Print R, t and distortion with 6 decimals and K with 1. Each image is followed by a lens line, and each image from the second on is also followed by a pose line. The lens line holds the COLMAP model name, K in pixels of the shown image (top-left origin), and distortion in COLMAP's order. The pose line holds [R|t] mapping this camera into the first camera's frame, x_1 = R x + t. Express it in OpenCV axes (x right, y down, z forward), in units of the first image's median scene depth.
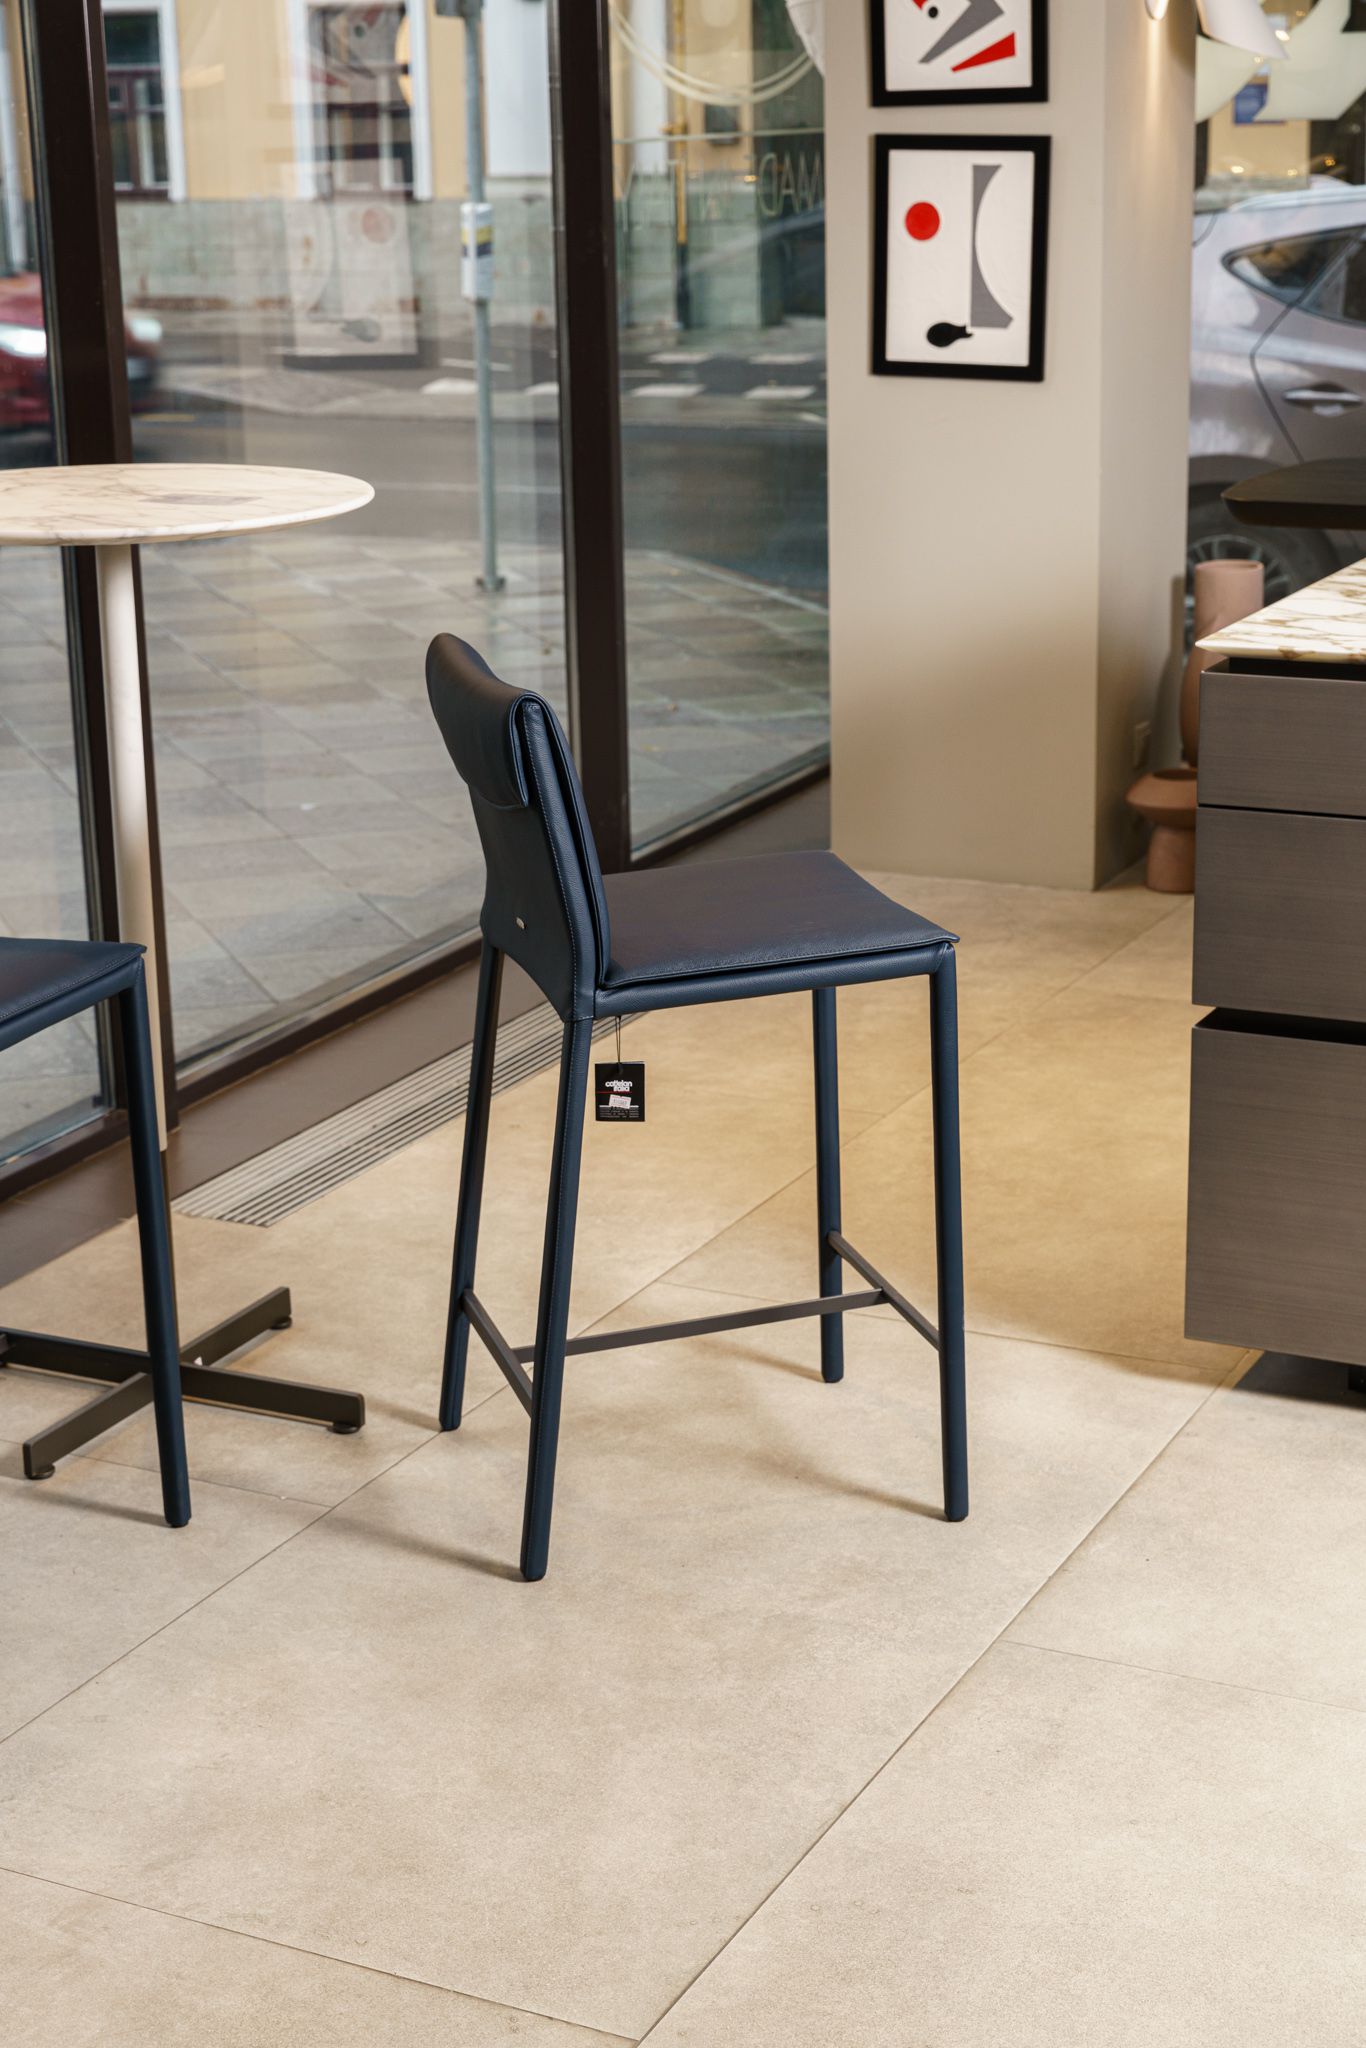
lens RADIAL K [[3247.5, 0, 683.0], [0, 3247.5, 1024.0], [0, 0, 1]] dist [0.021252, 0.055055]
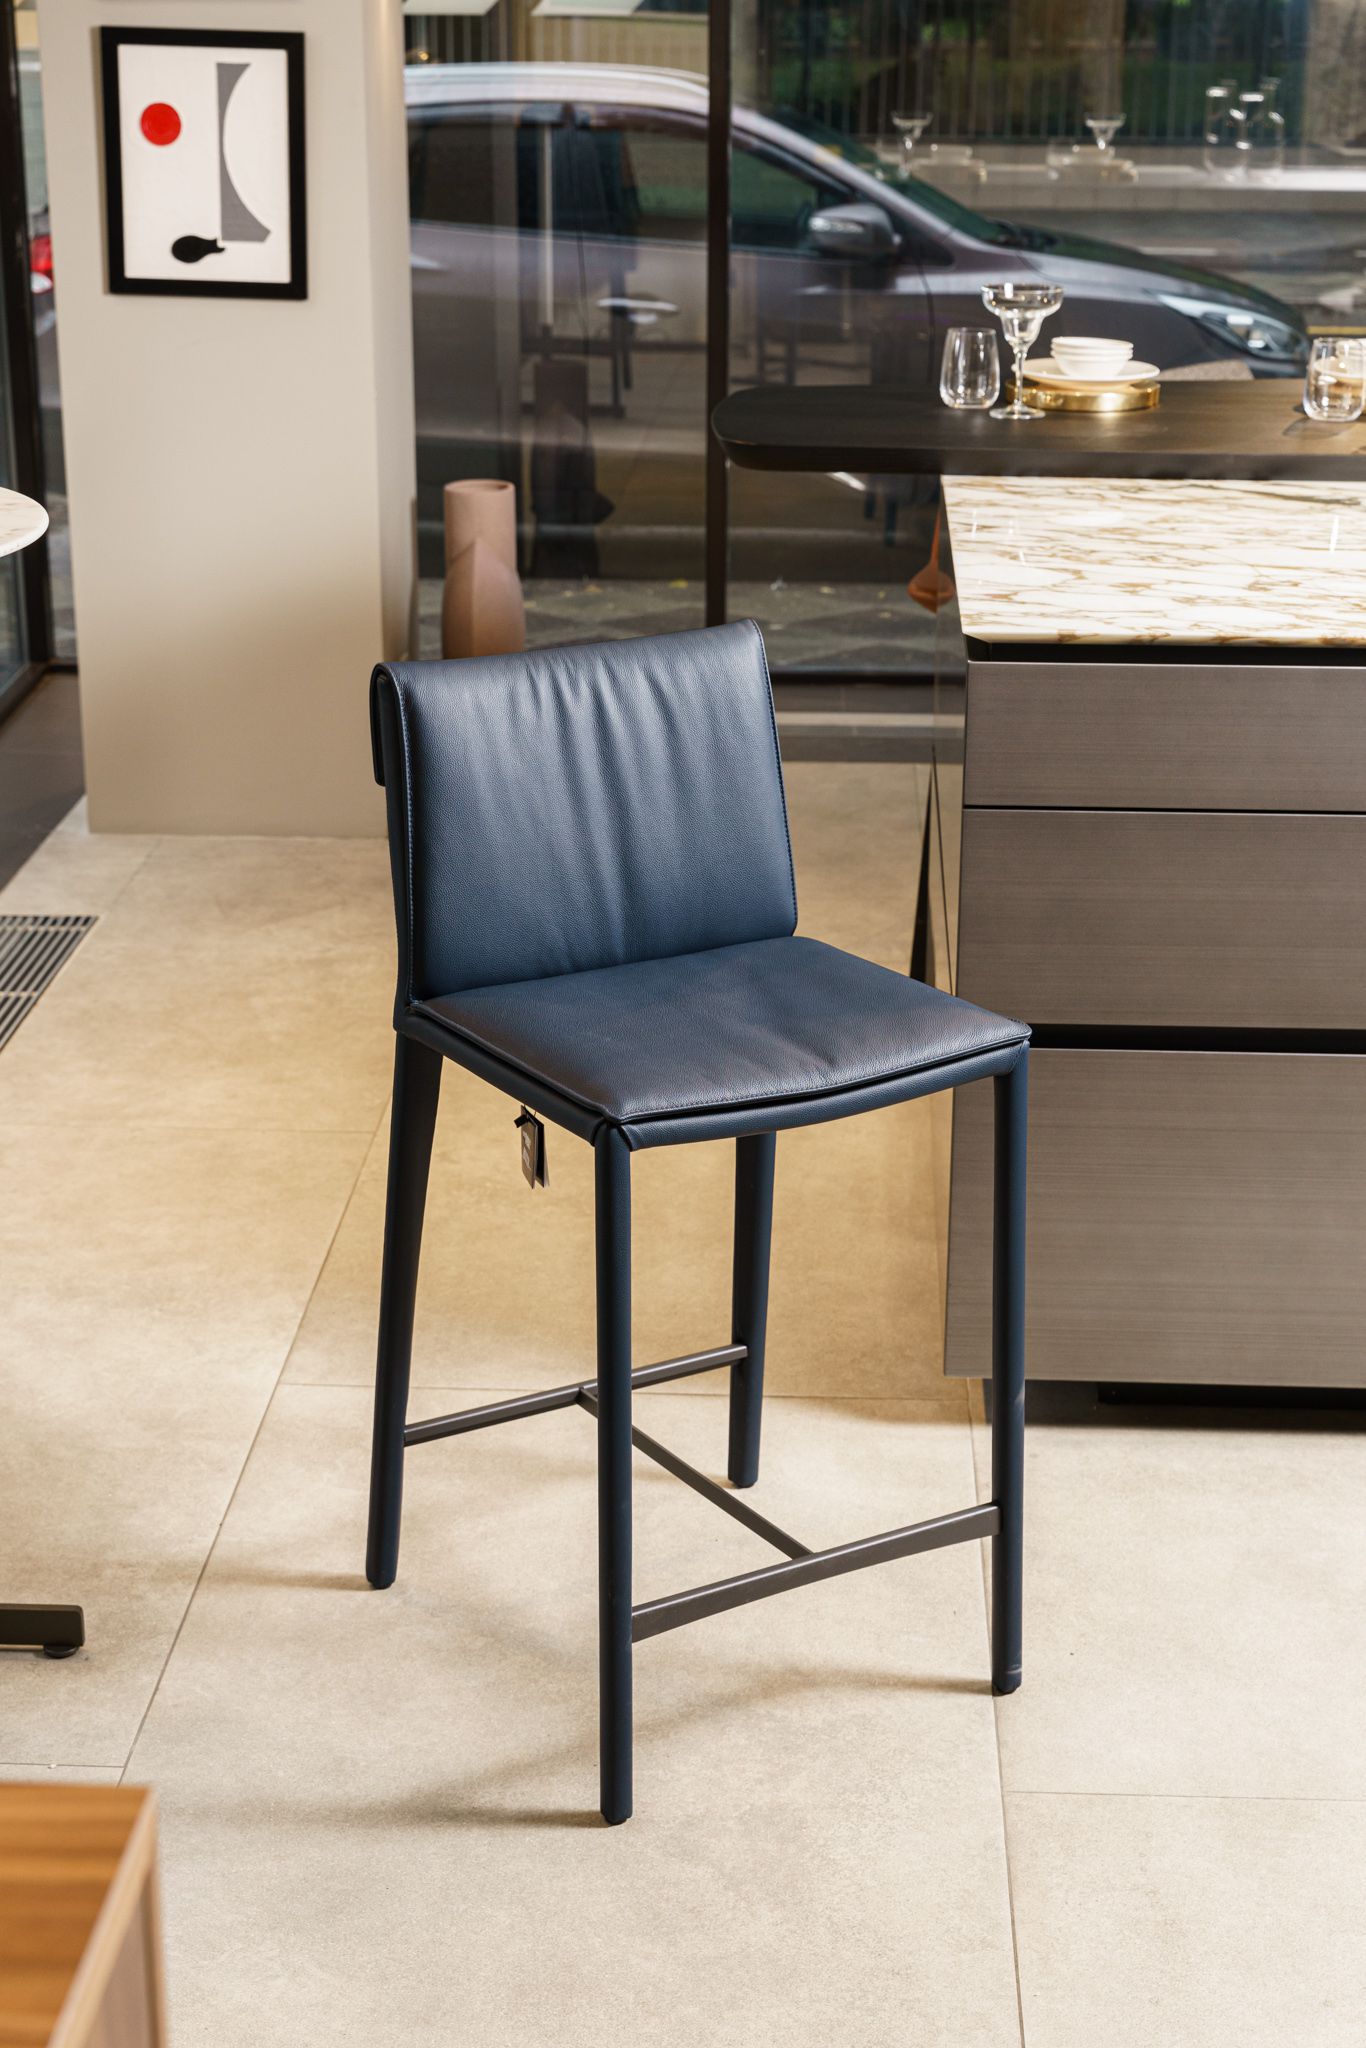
lens RADIAL K [[3025.0, 0, 683.0], [0, 3025.0, 1024.0], [0, 0, 1]] dist [-0.031668, 0.078777]
pose [[0.910564, -0.111640, 0.398006, -0.158111], [0.087682, 0.993093, 0.077959, -0.049750], [-0.403961, -0.036088, 0.914064, 0.159991]]
